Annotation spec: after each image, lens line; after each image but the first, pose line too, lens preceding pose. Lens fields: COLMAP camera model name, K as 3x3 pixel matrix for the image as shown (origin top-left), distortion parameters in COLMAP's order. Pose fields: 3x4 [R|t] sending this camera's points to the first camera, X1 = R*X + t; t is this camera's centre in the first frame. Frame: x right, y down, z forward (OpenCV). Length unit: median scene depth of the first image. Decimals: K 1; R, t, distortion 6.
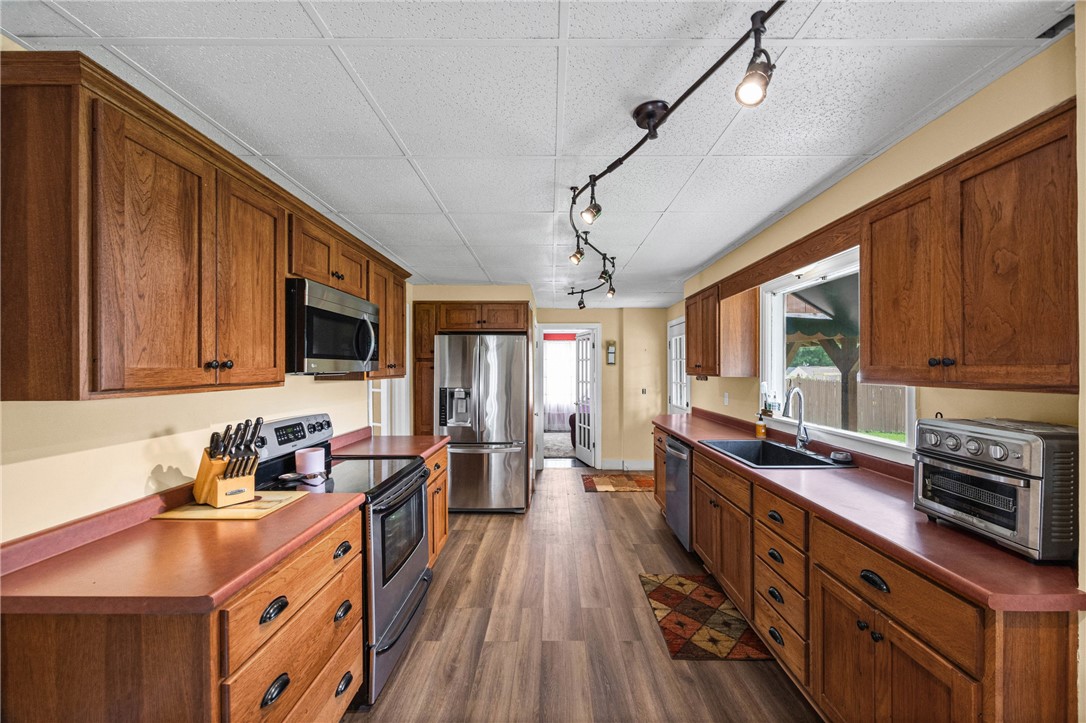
lens RADIAL K [[425.1, 0, 548.3], [0, 425.1, 364.0], [0, 0, 1]] dist [0.001140, 0.000107]
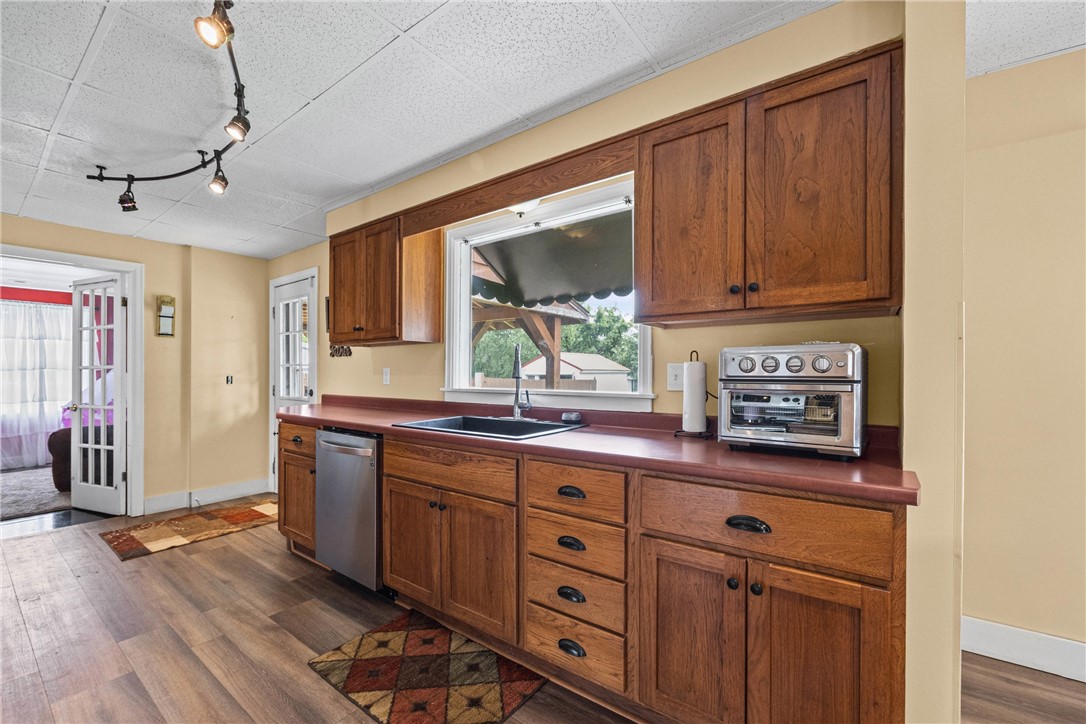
lens RADIAL K [[444.1, 0, 542.5], [0, 444.1, 371.6], [0, 0, 1]] dist [-0.005623, -0.000063]
pose [[0.581302, 0.002508, 0.813684, -0.116857], [-0.002969, 0.999995, -0.000960, 0.117177], [-0.813682, -0.001858, 0.581307, 0.475882]]
